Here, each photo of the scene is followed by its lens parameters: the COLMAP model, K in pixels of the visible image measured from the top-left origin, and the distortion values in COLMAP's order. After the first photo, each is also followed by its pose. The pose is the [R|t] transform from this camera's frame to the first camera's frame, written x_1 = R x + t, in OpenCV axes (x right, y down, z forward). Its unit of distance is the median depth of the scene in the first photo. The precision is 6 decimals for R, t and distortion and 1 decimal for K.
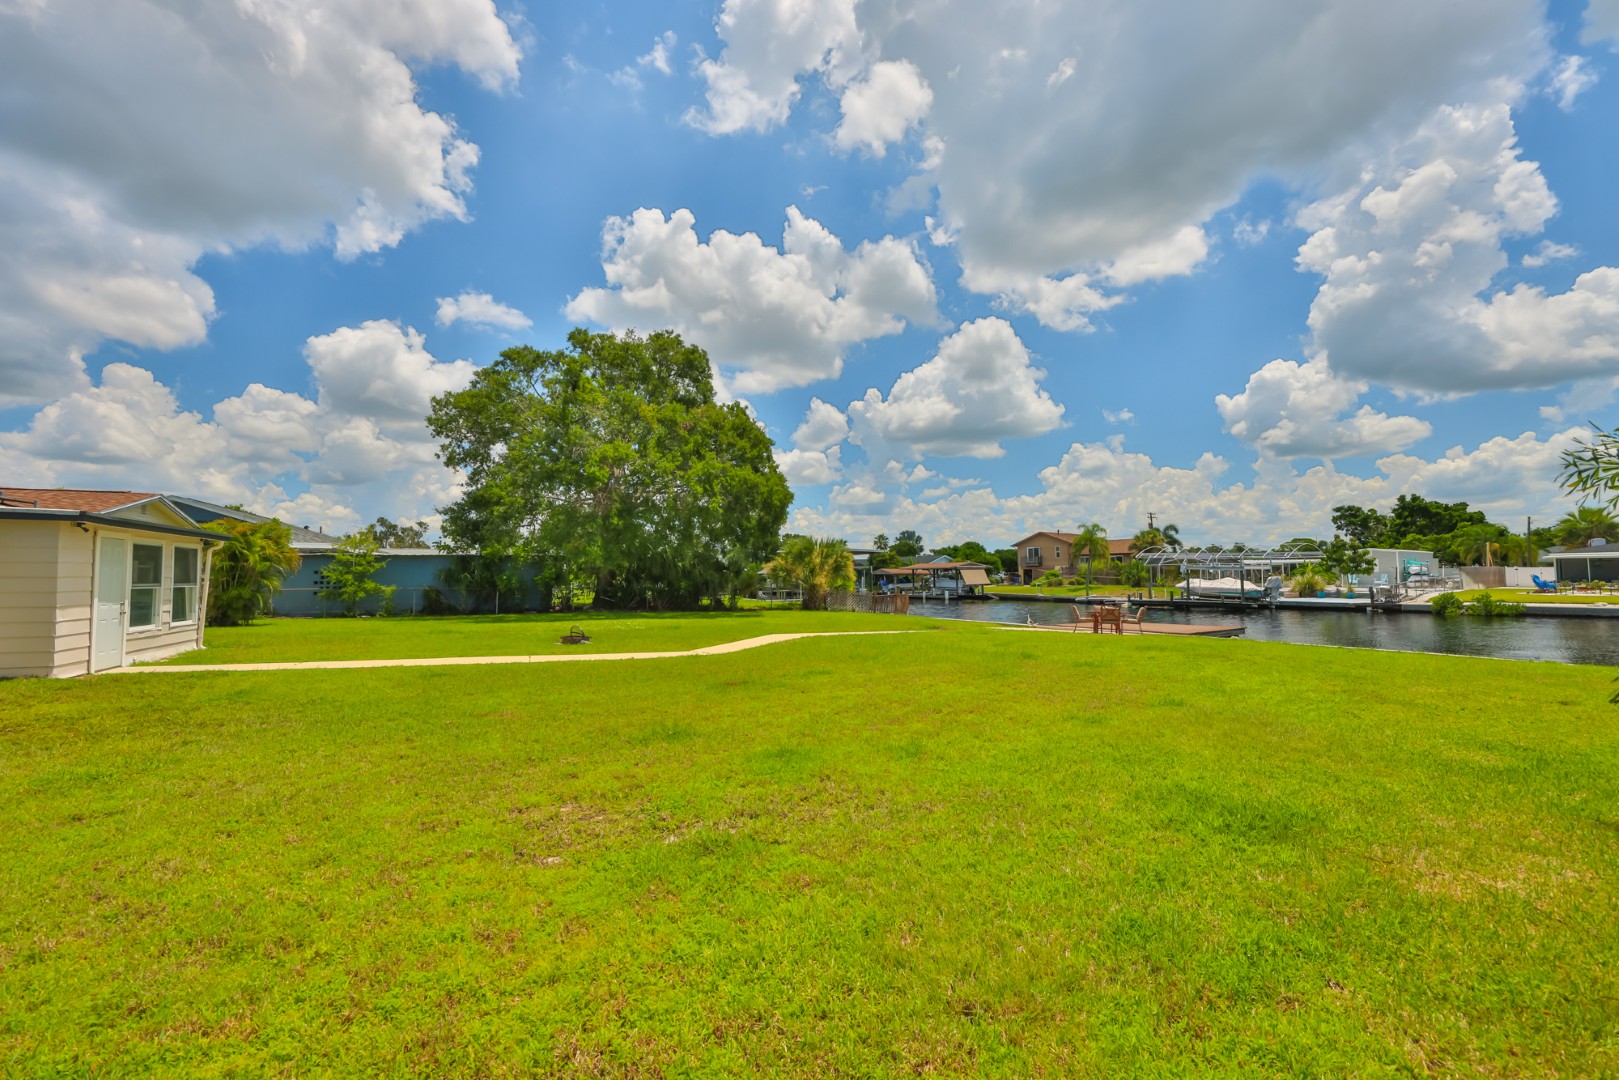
lens RADIAL K [[692.0, 0, 807.1], [0, 692.0, 529.8], [0, 0, 1]] dist [0.004874, 0.001210]
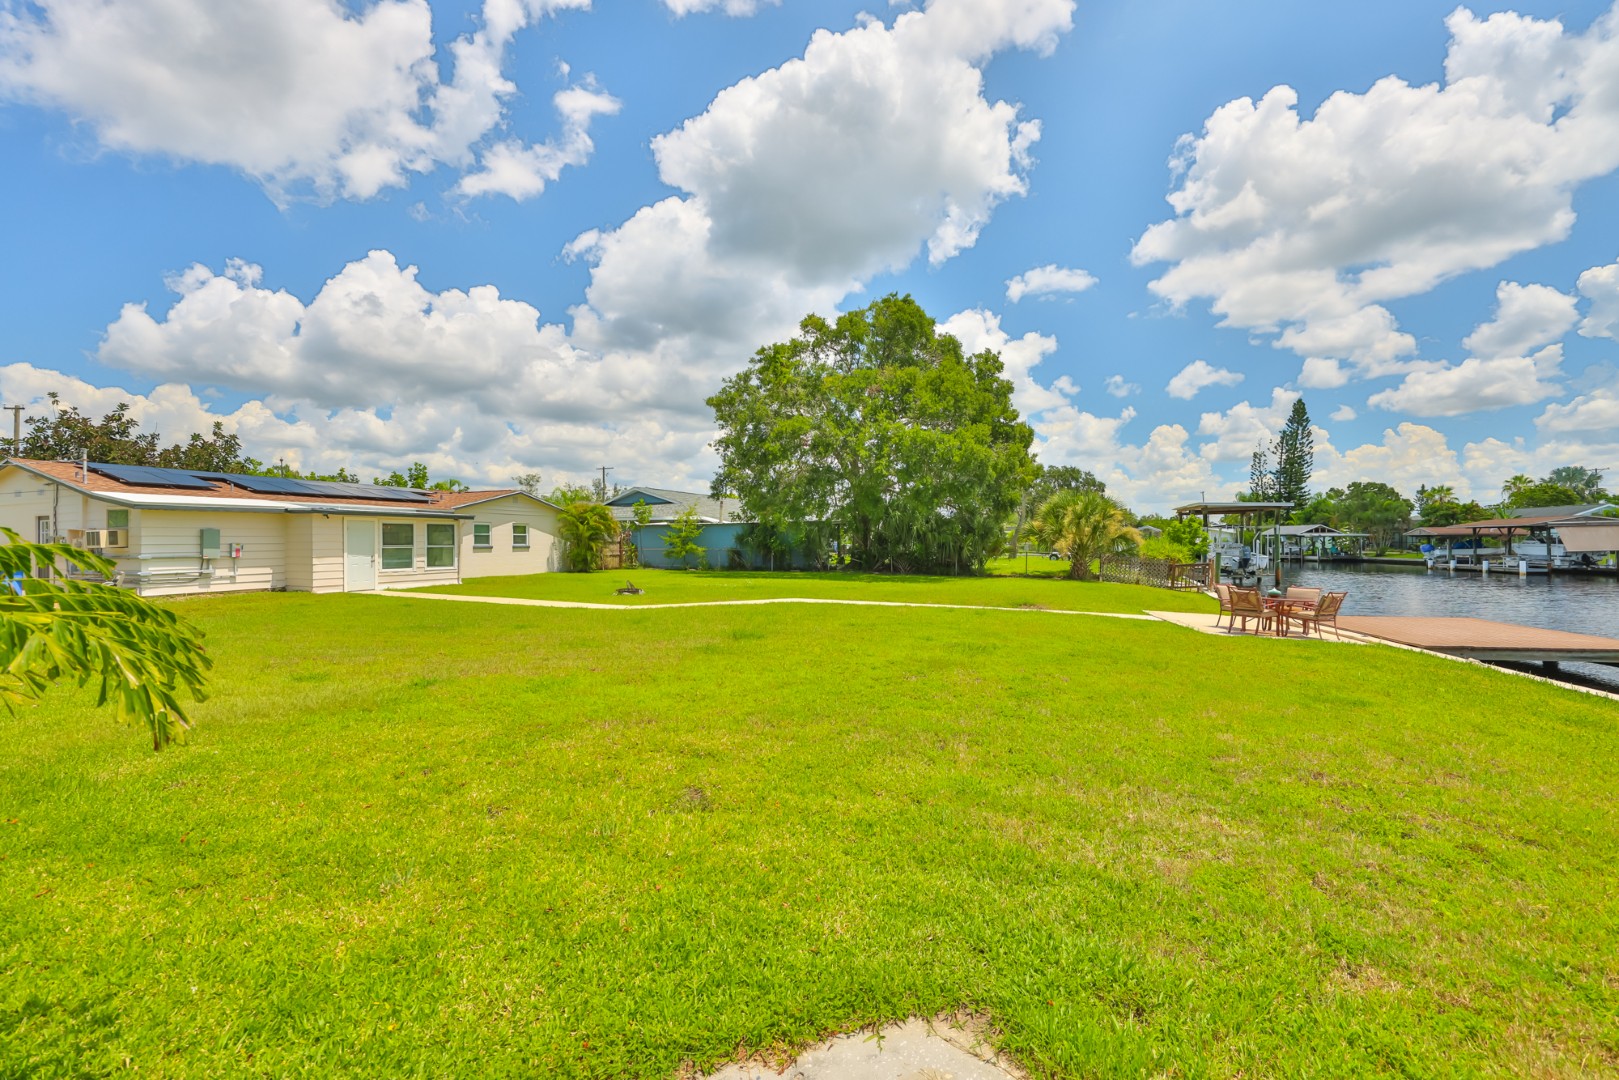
lens RADIAL K [[692.0, 0, 815.3], [0, 692.0, 541.0], [0, 0, 1]] dist [0.004874, 0.001210]
pose [[0.716240, 0.000708, -0.697853, 0.221487], [0.048487, 0.997532, 0.050776, 0.005631], [0.696167, -0.070204, 0.714439, 0.096649]]
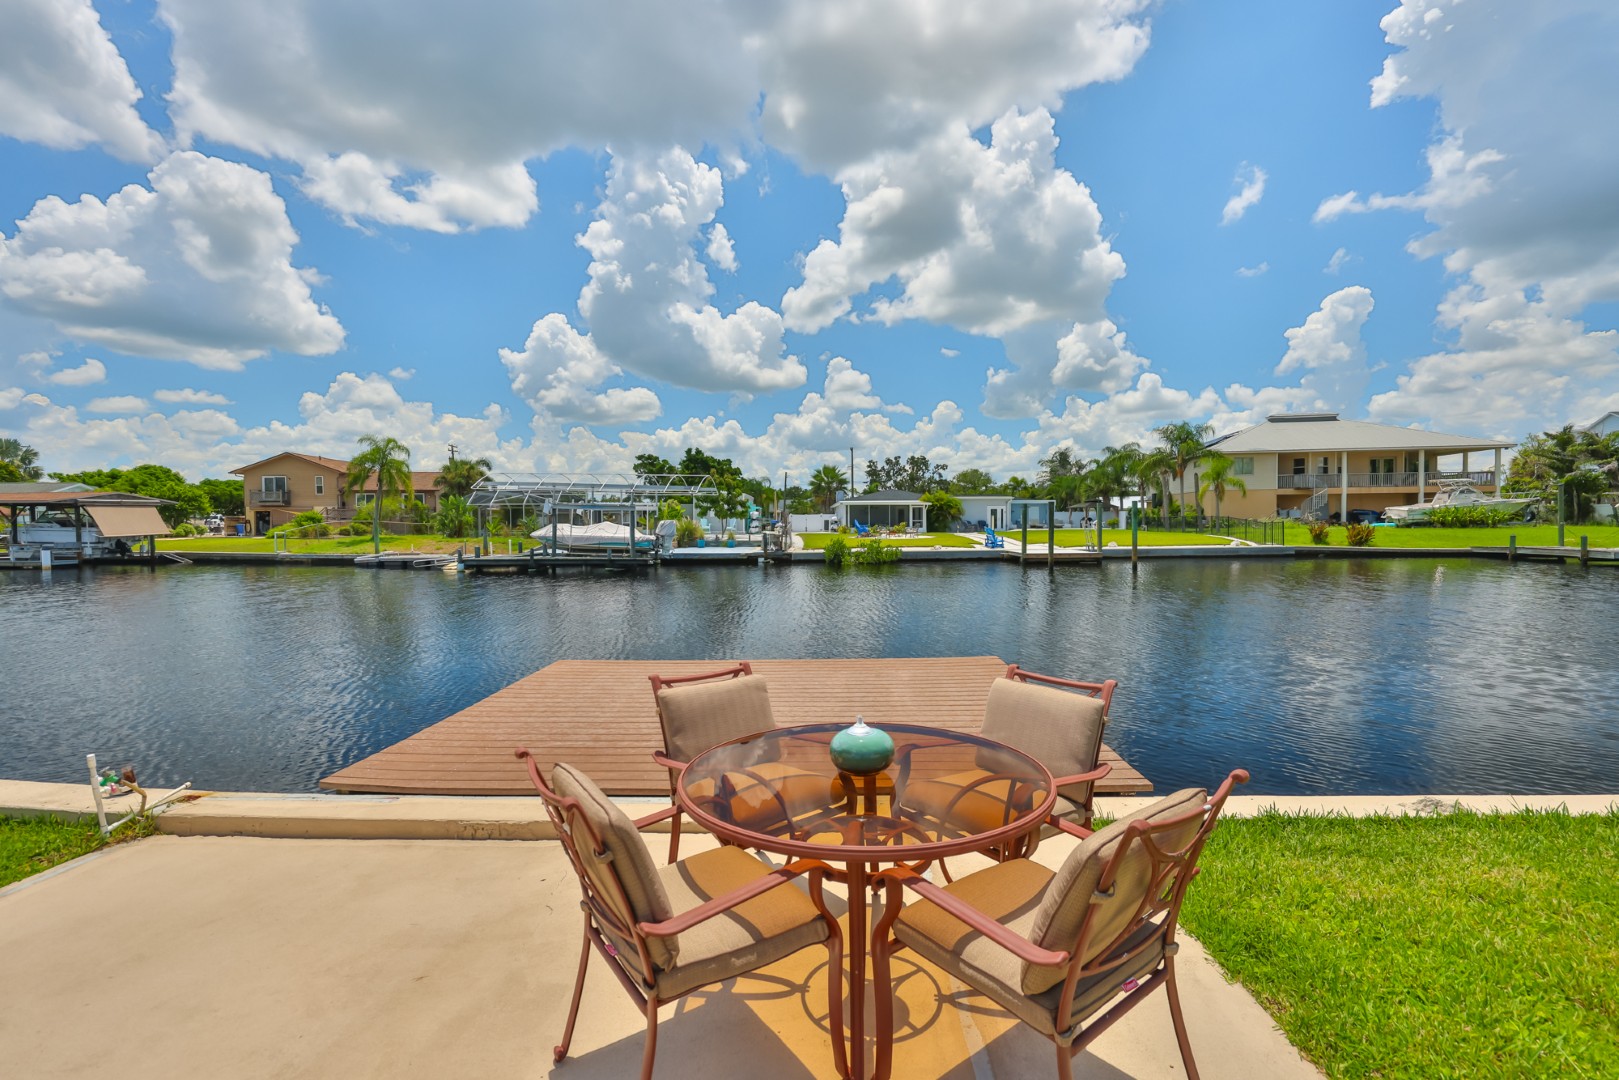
lens RADIAL K [[692.0, 0, 814.7], [0, 692.0, 532.1], [0, 0, 1]] dist [0.004874, 0.001210]
pose [[0.567728, -0.009391, 0.823162, 0.131184], [-0.054685, 0.997296, 0.049093, 0.028093], [-0.821398, -0.072887, 0.565680, 0.364213]]
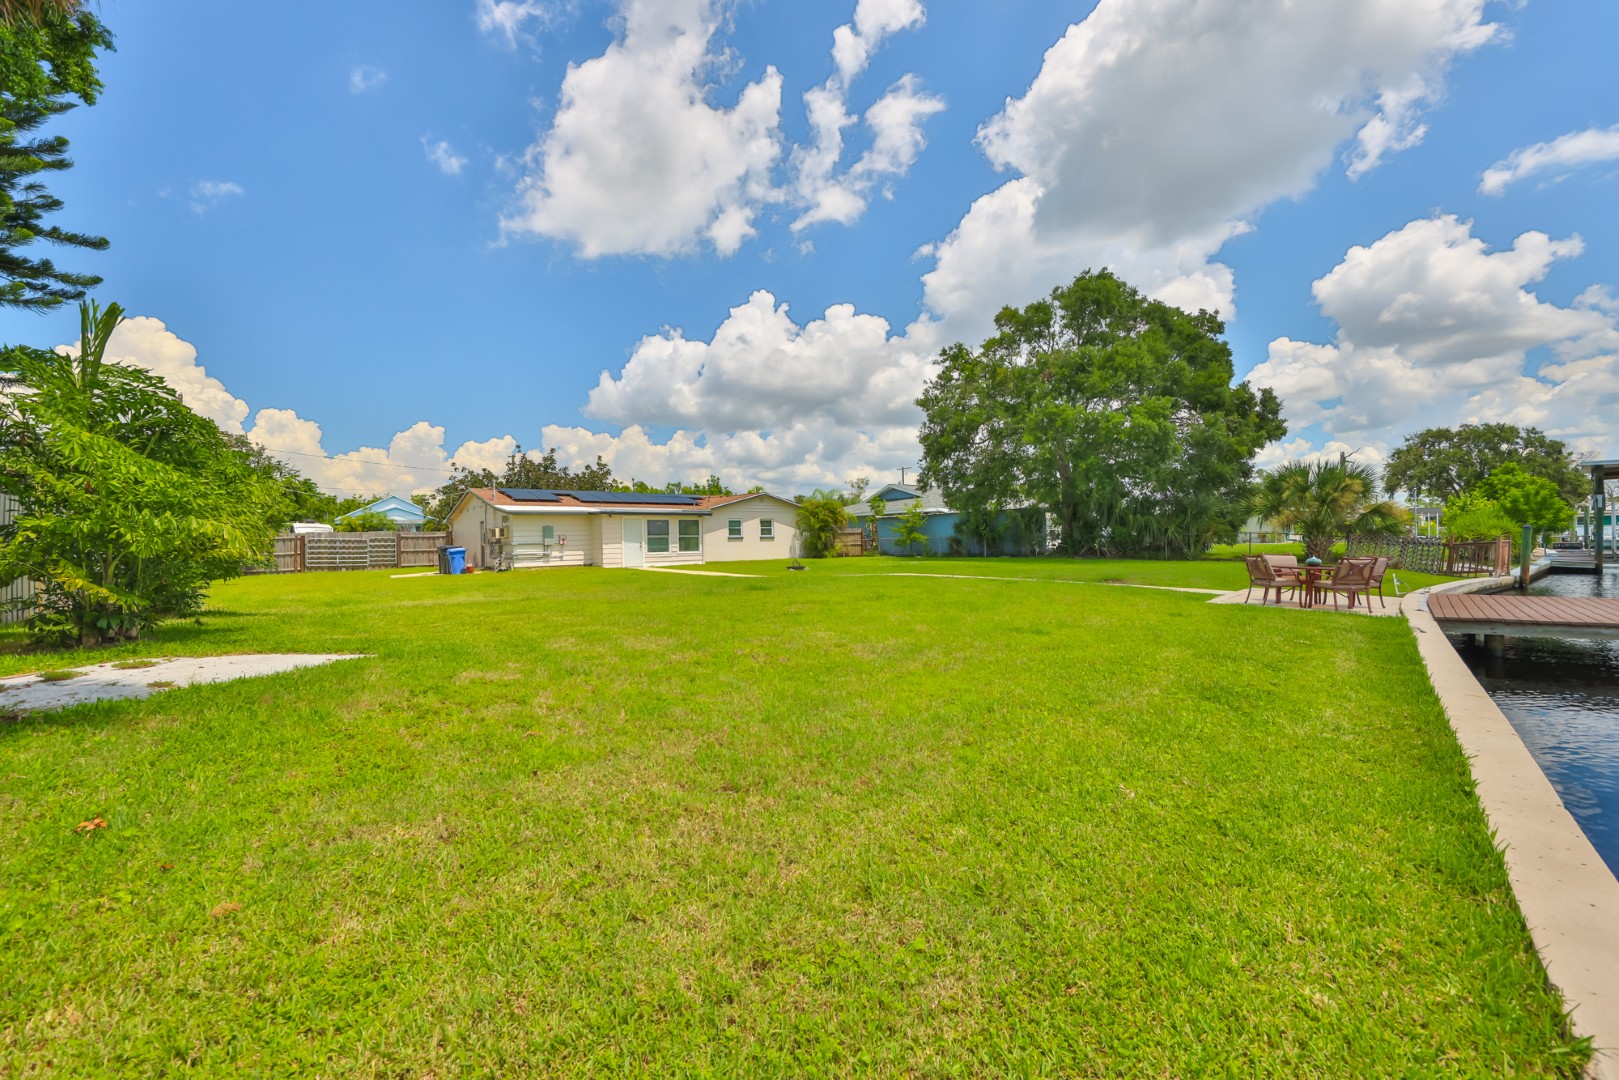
lens RADIAL K [[692.0, 0, 812.0], [0, 692.0, 566.8], [0, 0, 1]] dist [0.004874, 0.001210]
pose [[0.292389, 0.030975, -0.955798, 0.334888], [0.085768, 0.994598, 0.058470, 0.018762], [0.952445, -0.099073, 0.288153, 0.163444]]
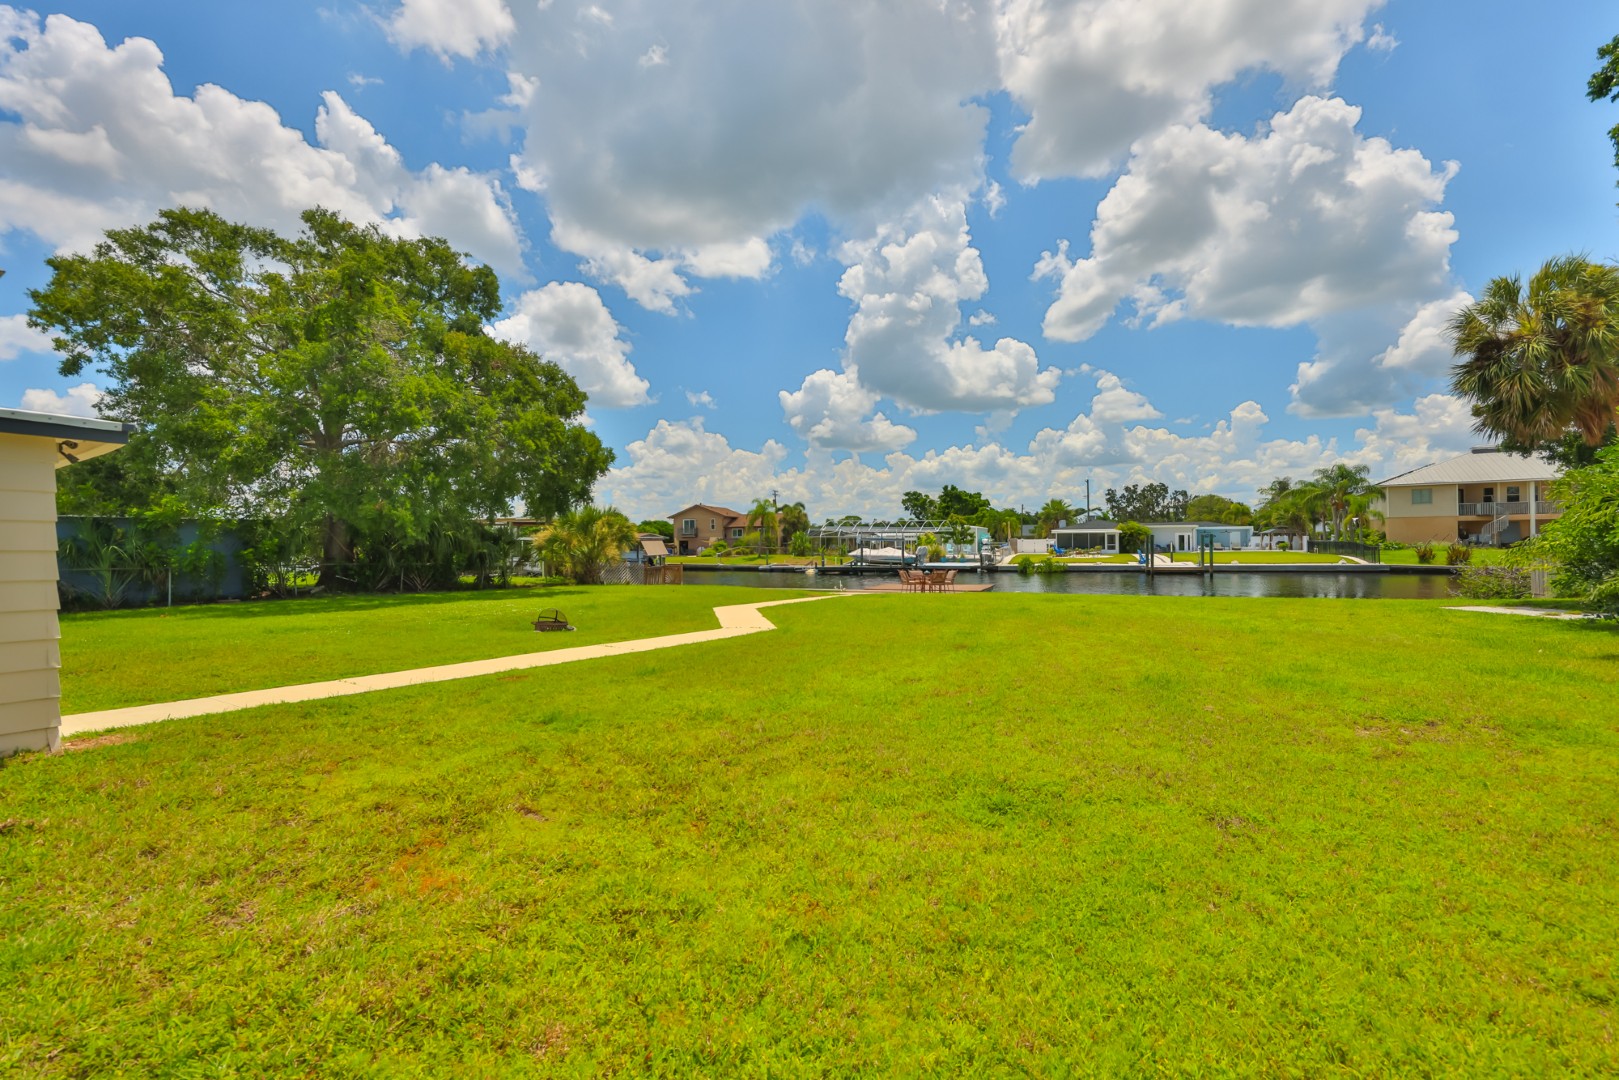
lens RADIAL K [[692.0, 0, 811.5], [0, 692.0, 529.0], [0, 0, 1]] dist [0.004874, 0.001210]
pose [[0.834631, 0.010816, 0.550703, -0.147845], [-0.033132, 0.998983, 0.030594, 0.002975], [-0.549811, -0.043781, 0.834141, 0.048022]]
